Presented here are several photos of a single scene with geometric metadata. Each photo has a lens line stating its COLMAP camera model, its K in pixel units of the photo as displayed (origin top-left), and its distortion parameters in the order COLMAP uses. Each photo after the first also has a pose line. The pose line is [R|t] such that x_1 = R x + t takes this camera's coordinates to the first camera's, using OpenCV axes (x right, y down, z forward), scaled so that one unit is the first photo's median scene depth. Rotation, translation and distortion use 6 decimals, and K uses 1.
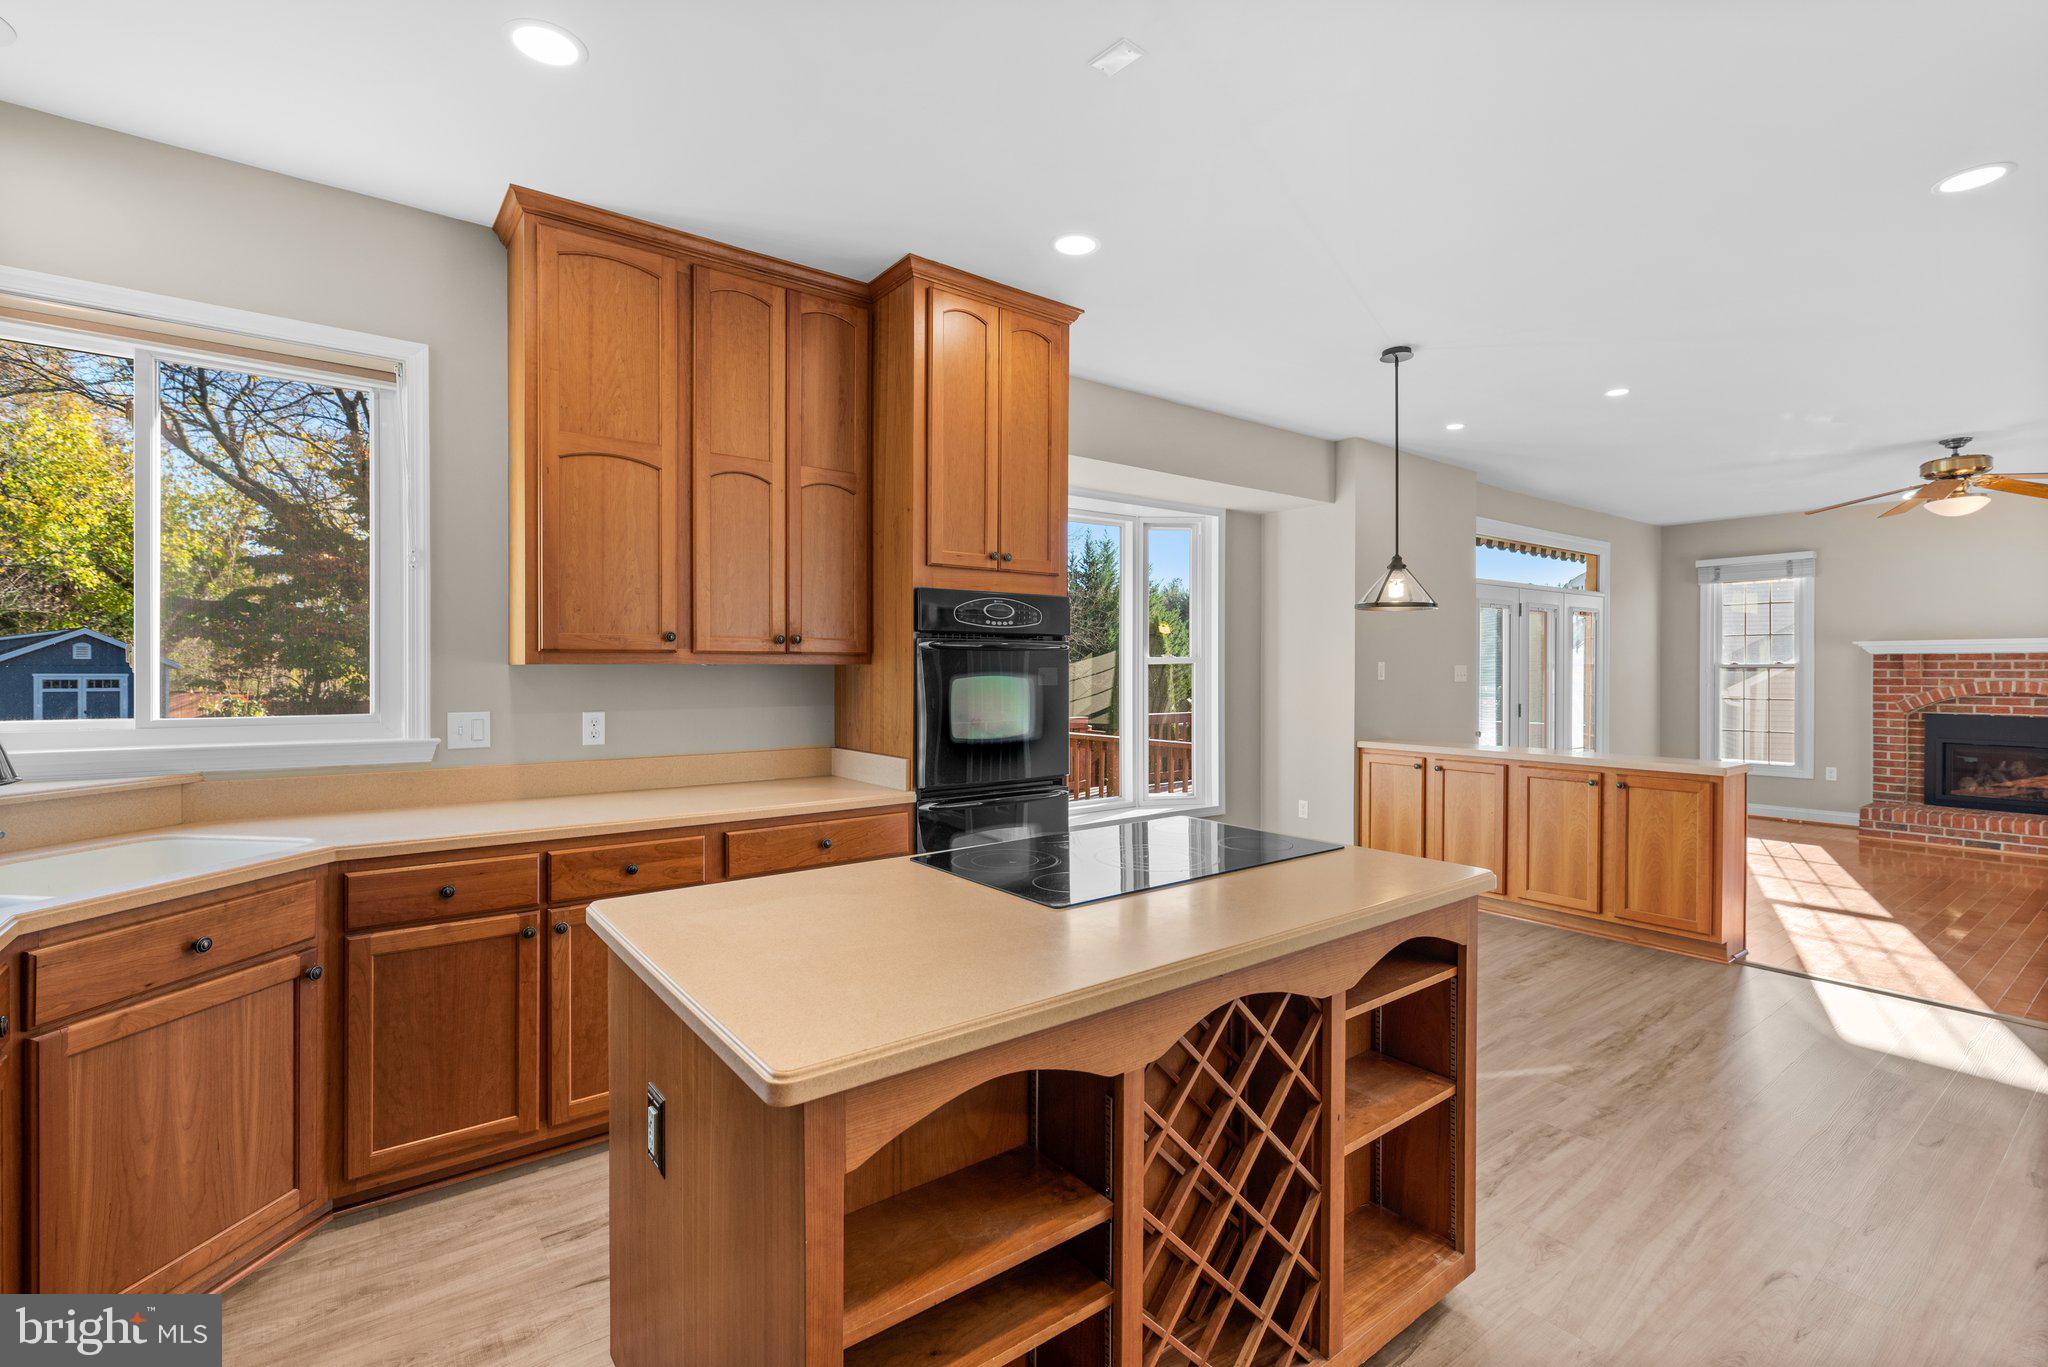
lens RADIAL K [[912.7, 0, 1029.3], [0, 912.7, 676.0], [0, 0, 1]] dist [0.002926, -0.000029]
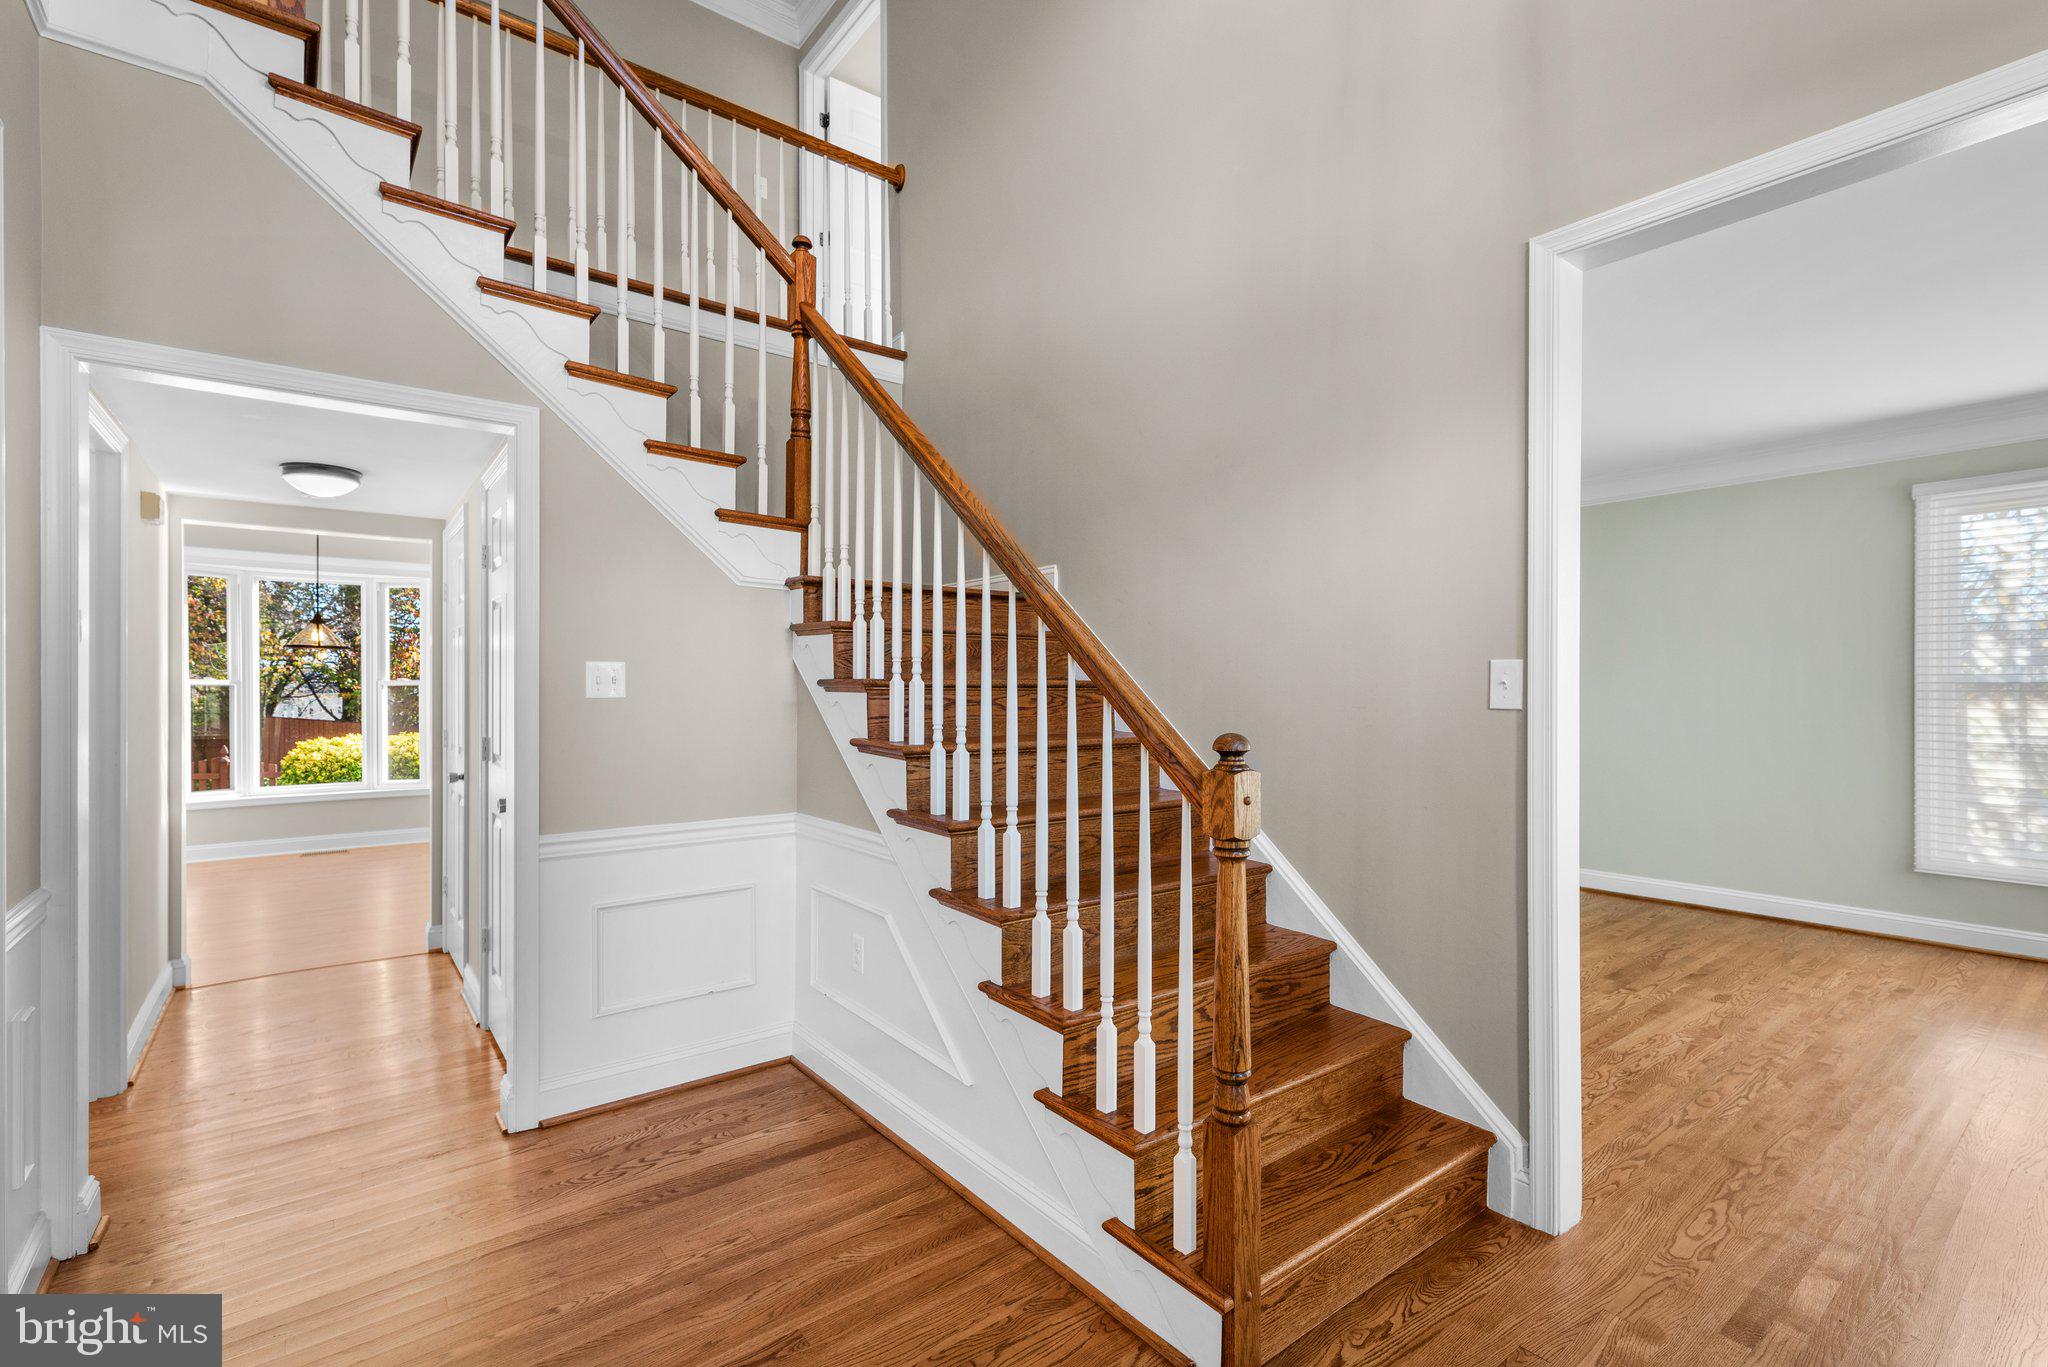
lens RADIAL K [[912.7, 0, 1030.8], [0, 912.7, 698.3], [0, 0, 1]] dist [0.002926, -0.000029]
pose [[0.999908, 0.002556, 0.013353, 1.671925], [-0.002529, 0.999995, -0.002029, 0.009736], [-0.013358, 0.001995, 0.999909, -0.596521]]
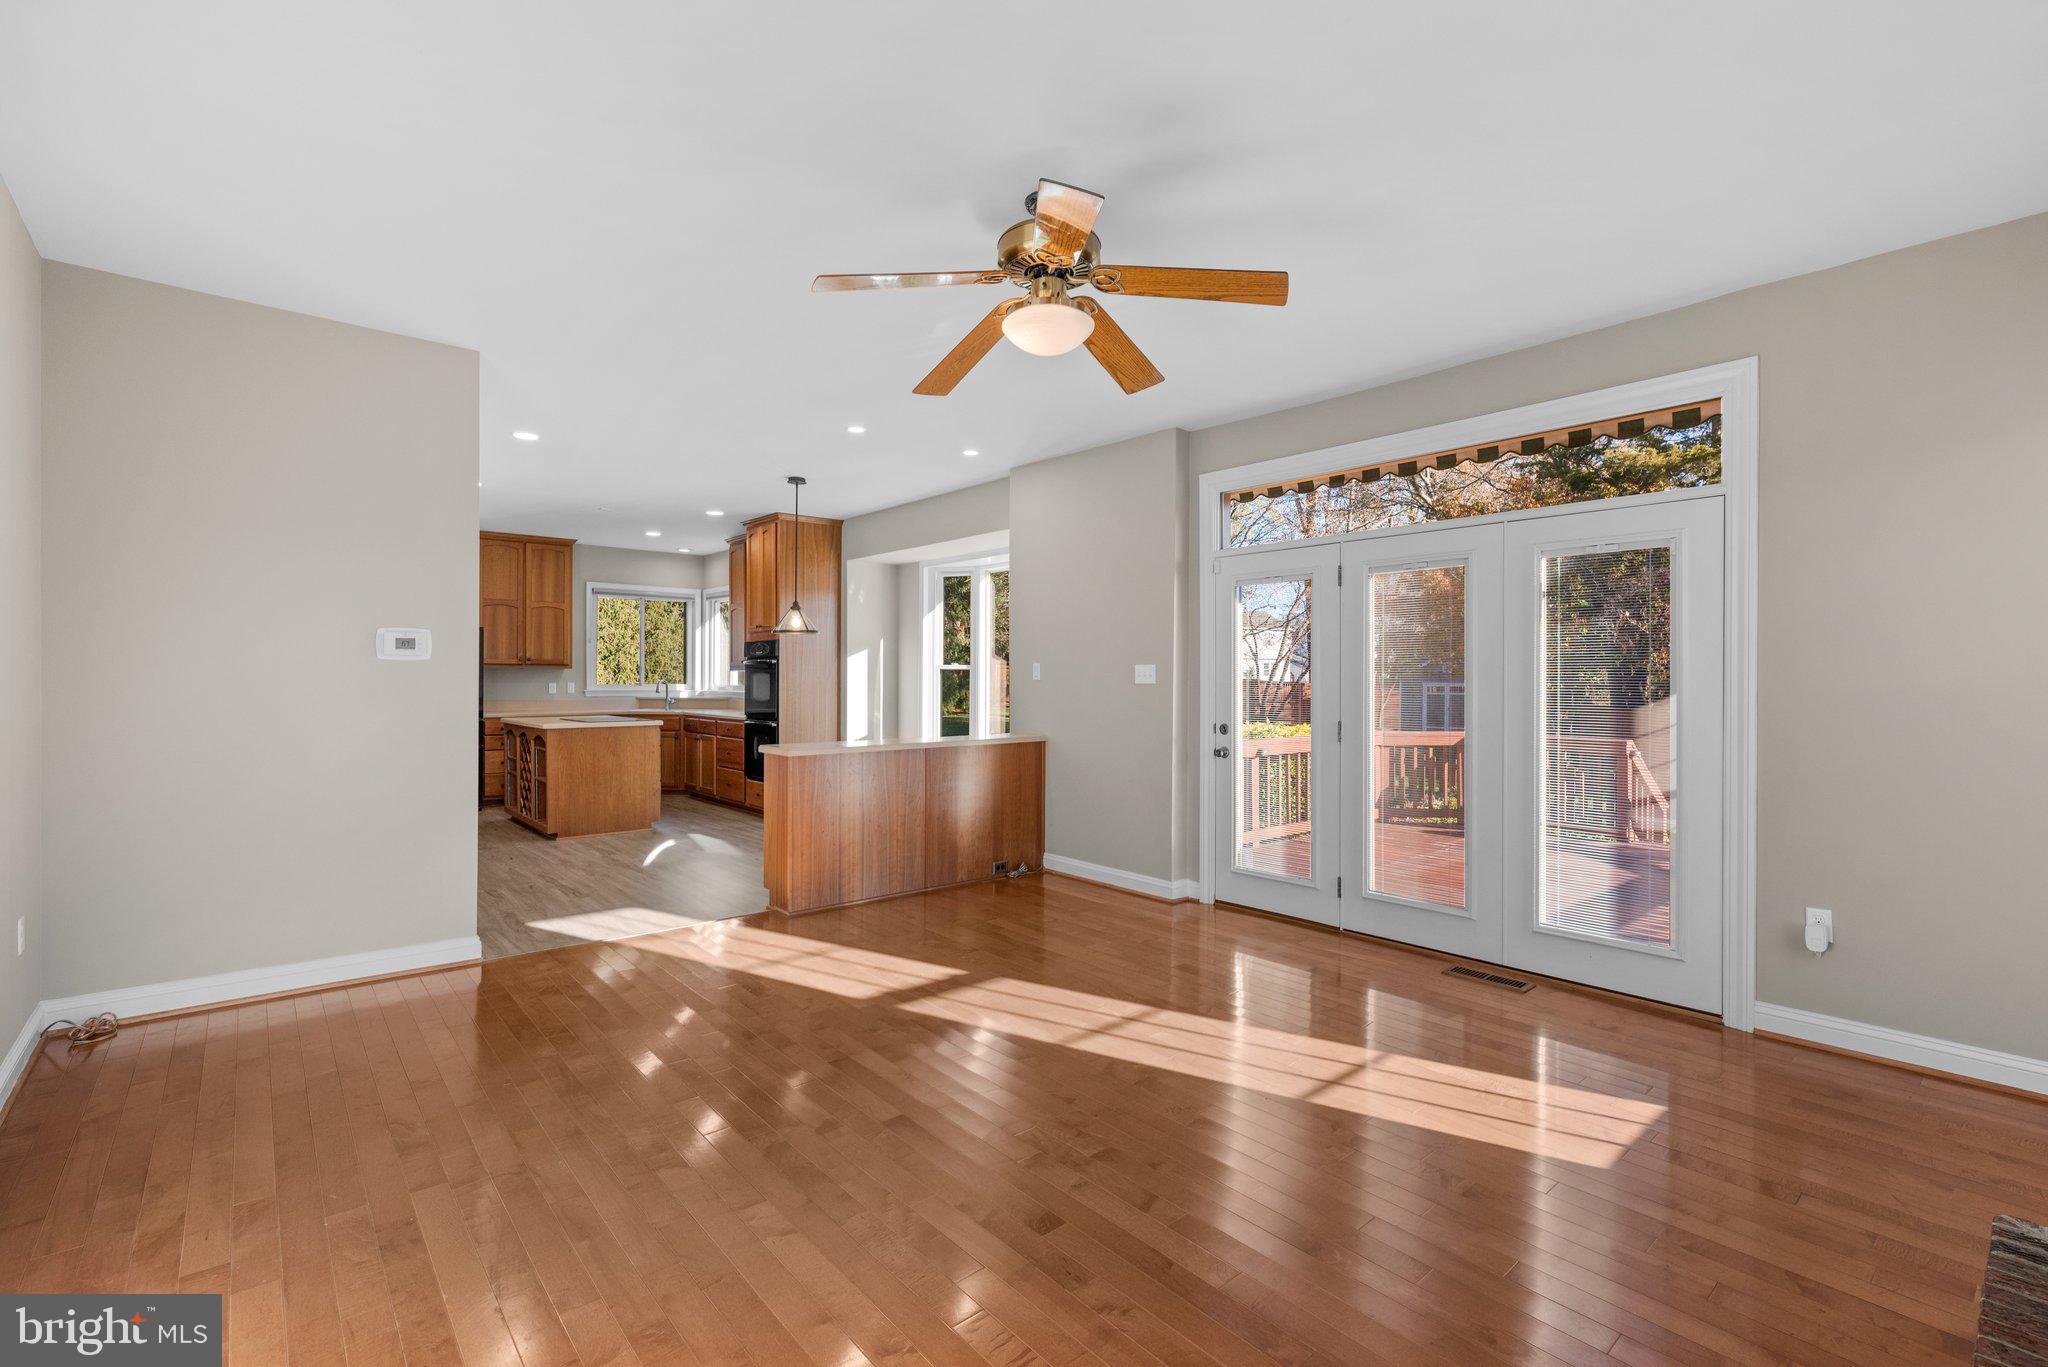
lens RADIAL K [[912.7, 0, 1027.7], [0, 912.7, 680.1], [0, 0, 1]] dist [0.002926, -0.000029]
pose [[0.058788, 0.000723, -0.998270, 2.193525], [-0.011322, 0.999936, 0.000057, 0.007182], [0.998206, 0.011299, 0.058792, 1.391268]]
